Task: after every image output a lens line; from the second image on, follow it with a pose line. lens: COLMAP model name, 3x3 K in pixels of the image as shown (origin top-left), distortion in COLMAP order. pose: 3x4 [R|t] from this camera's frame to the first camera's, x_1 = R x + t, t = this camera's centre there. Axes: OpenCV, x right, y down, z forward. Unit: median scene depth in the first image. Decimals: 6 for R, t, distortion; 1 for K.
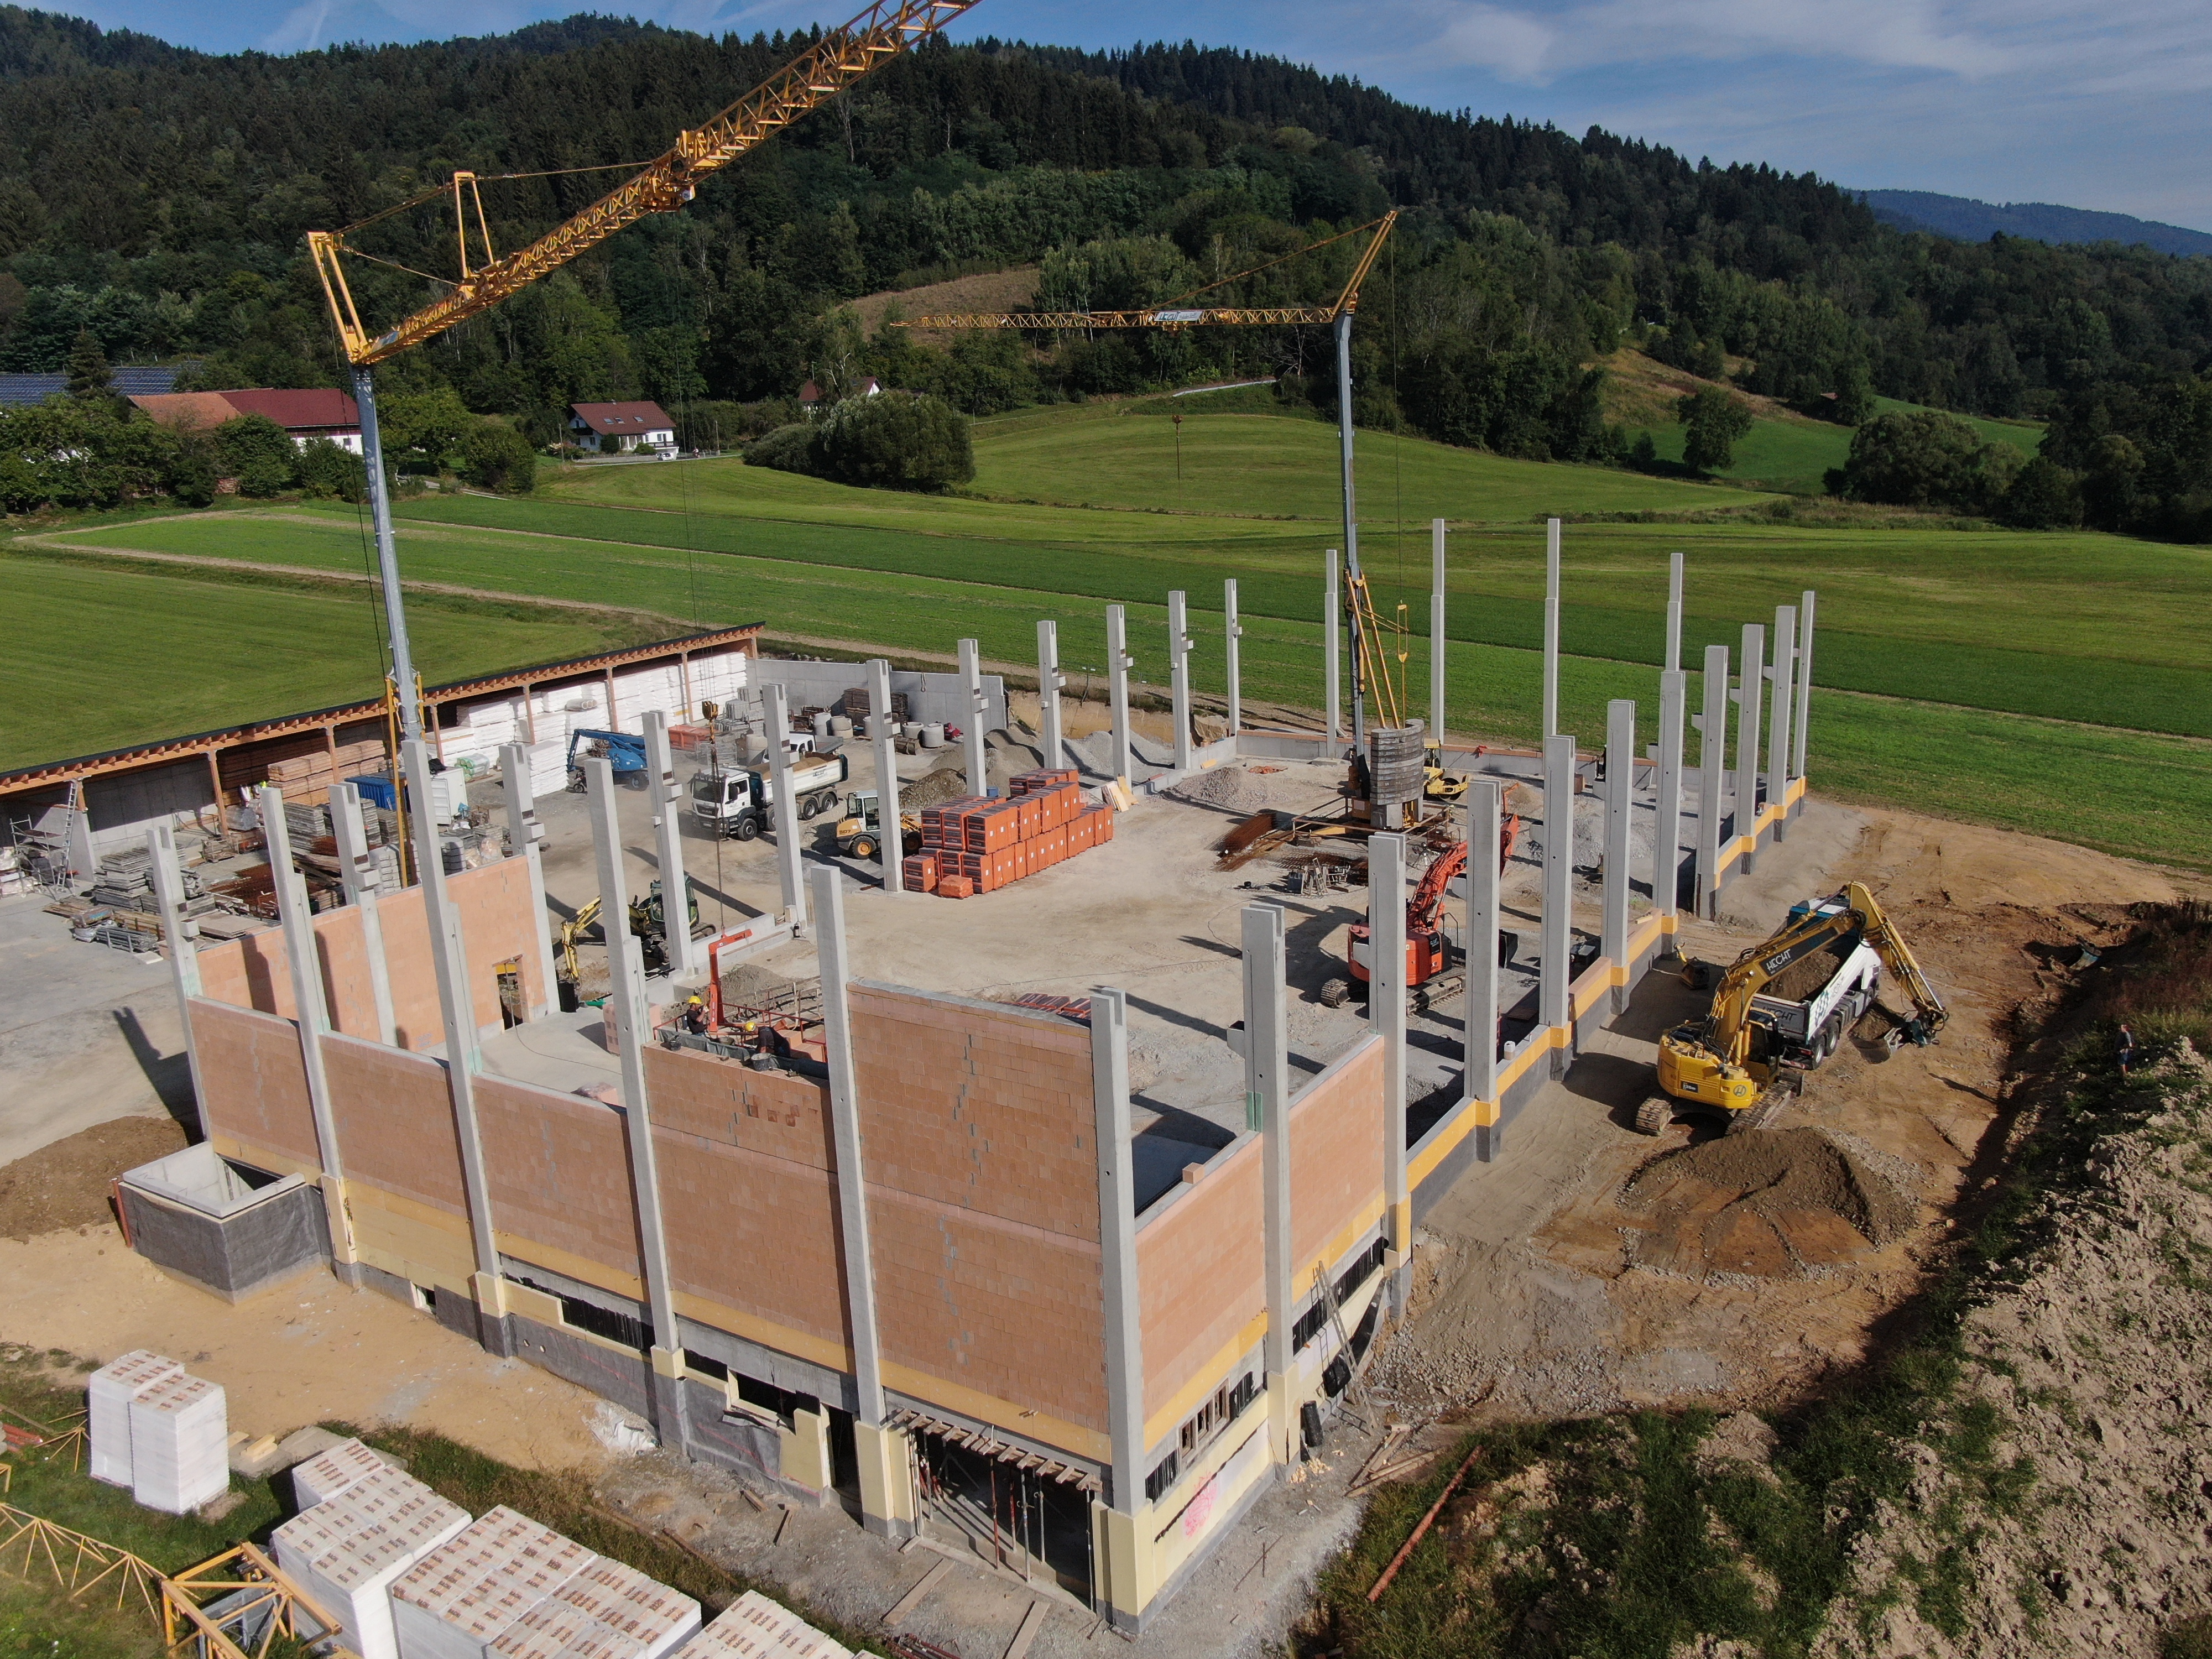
lens RADIAL K [[1726.4, 0, 1106.0], [0, 1726.4, 829.5], [0, 0, 1]] dist [-0.002194, 0.004075]
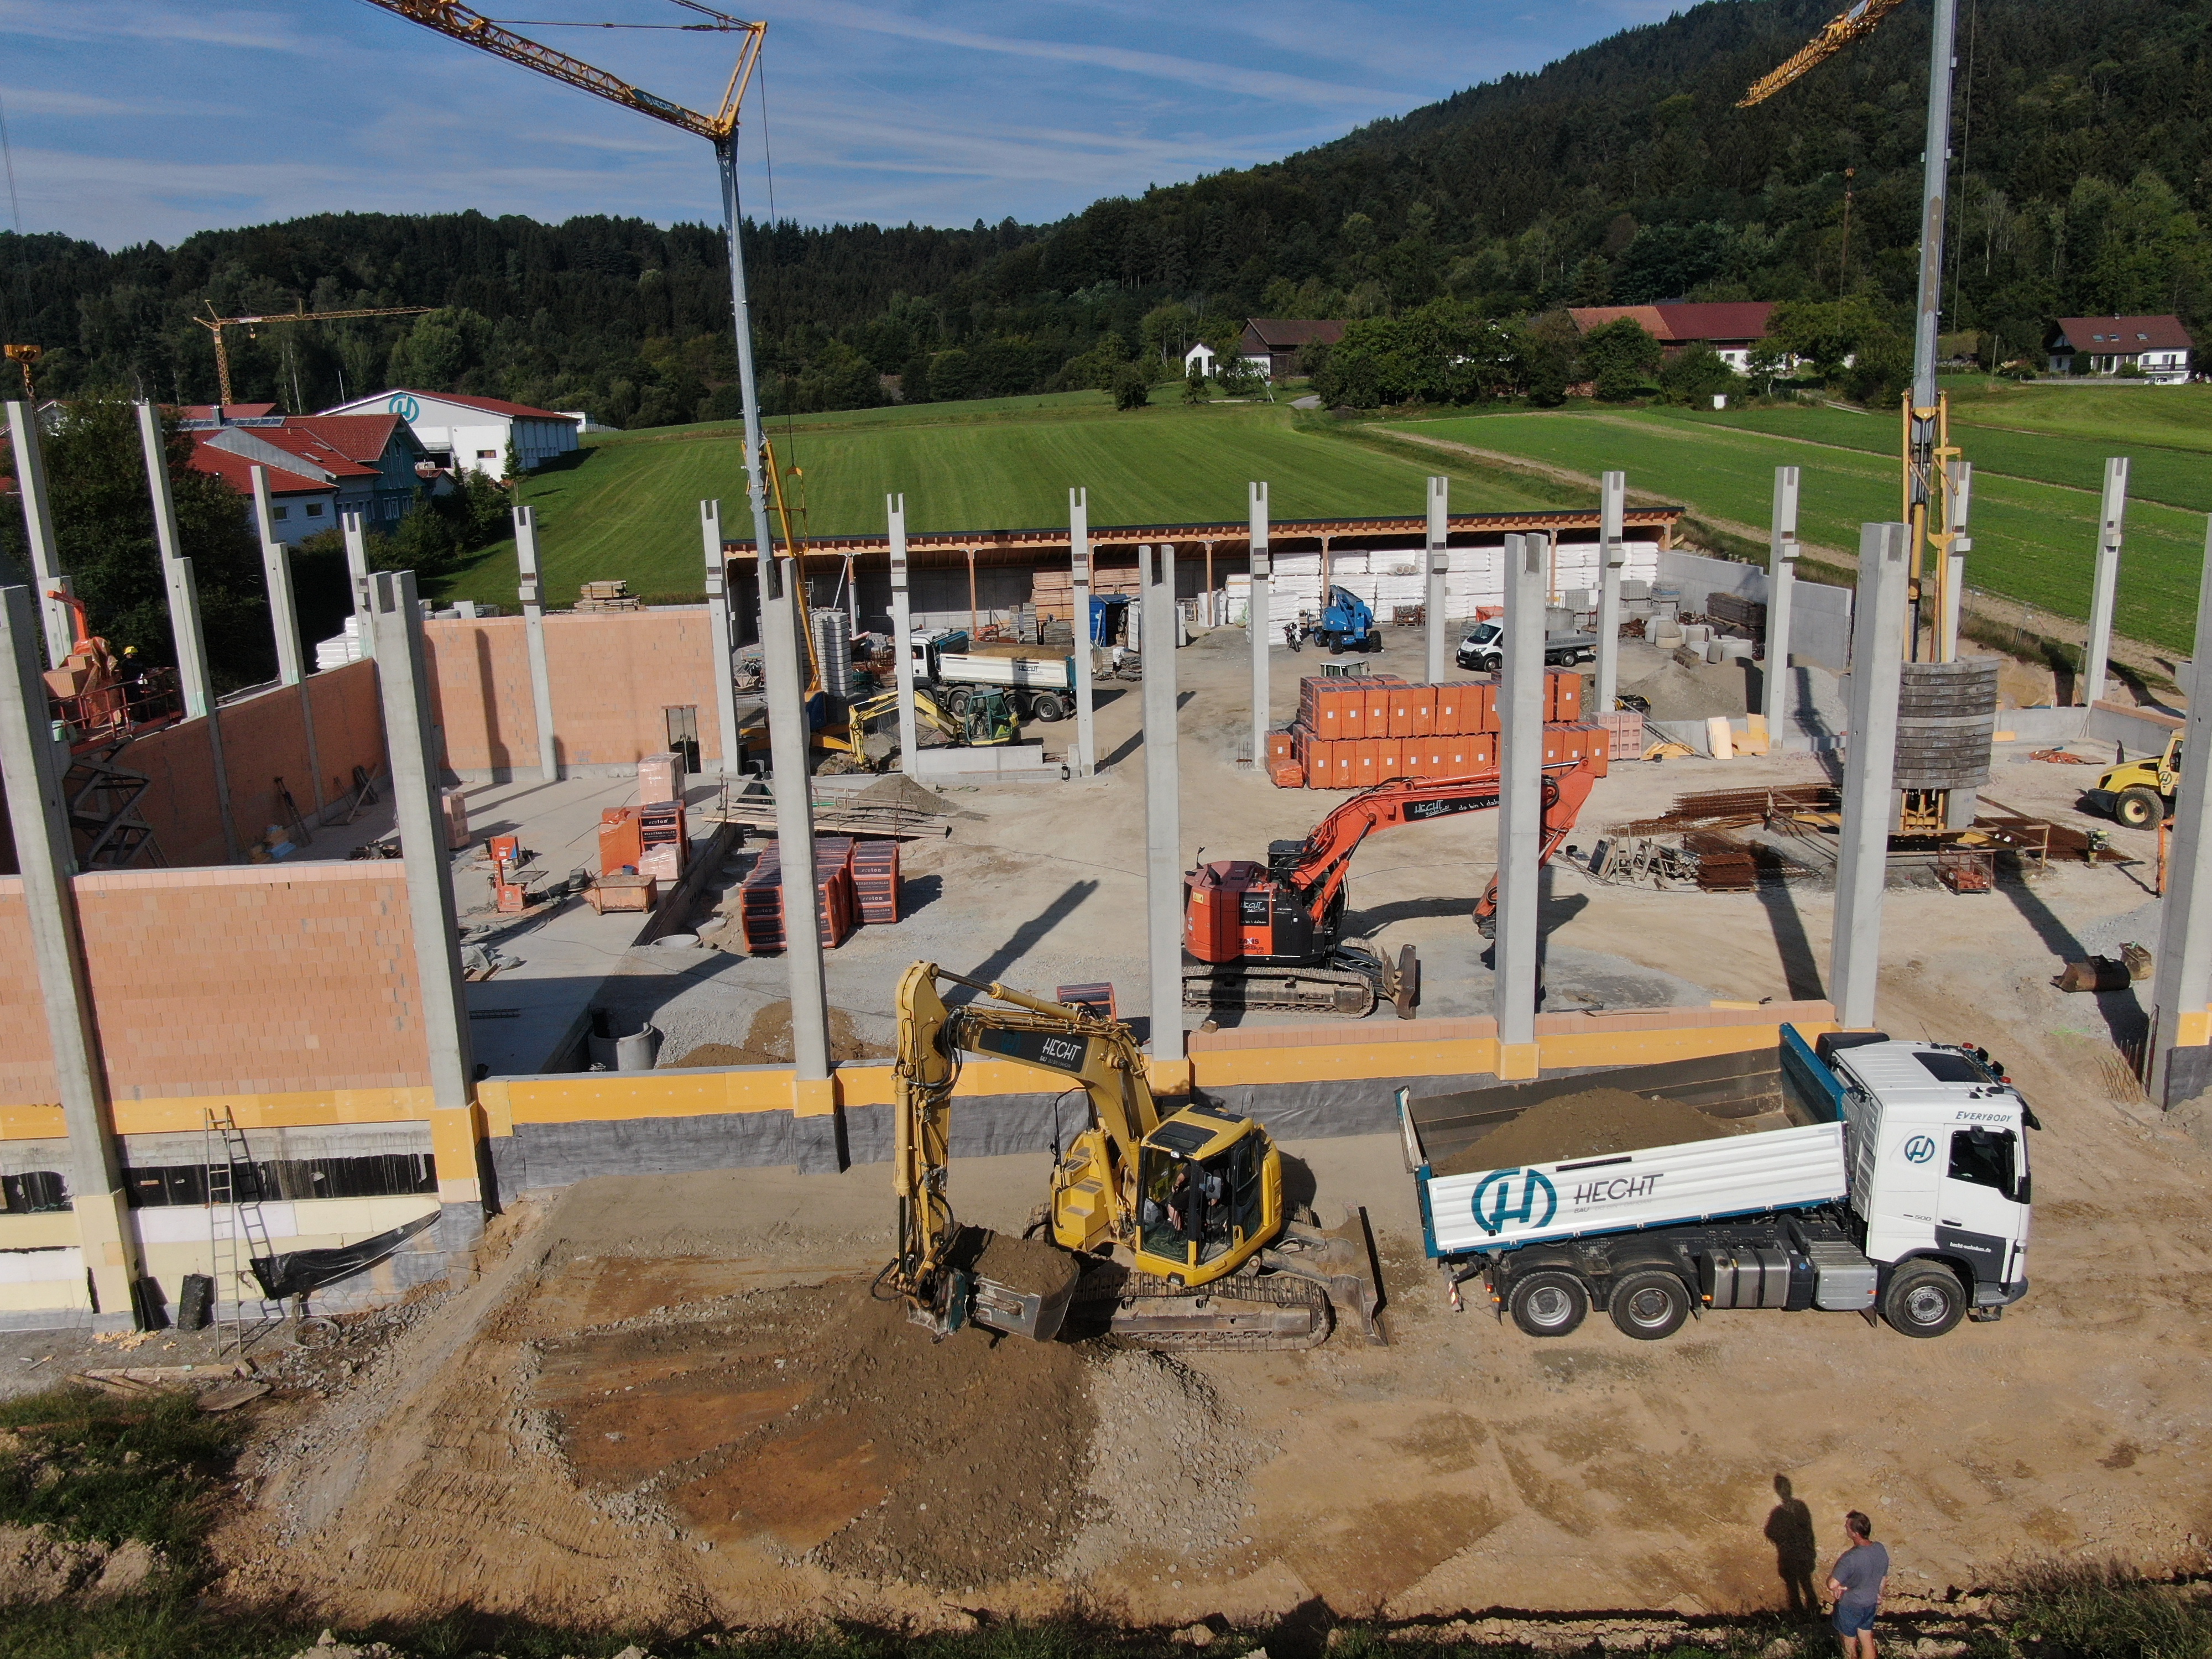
lens RADIAL K [[1726.4, 0, 1106.0], [0, 1726.4, 829.5], [0, 0, 1]] dist [-0.002194, 0.004075]
pose [[0.609321, 0.212457, -0.763931, 0.159417], [-0.194078, 0.974091, 0.116105, -0.006196], [0.768805, 0.077517, 0.634767, 0.140488]]
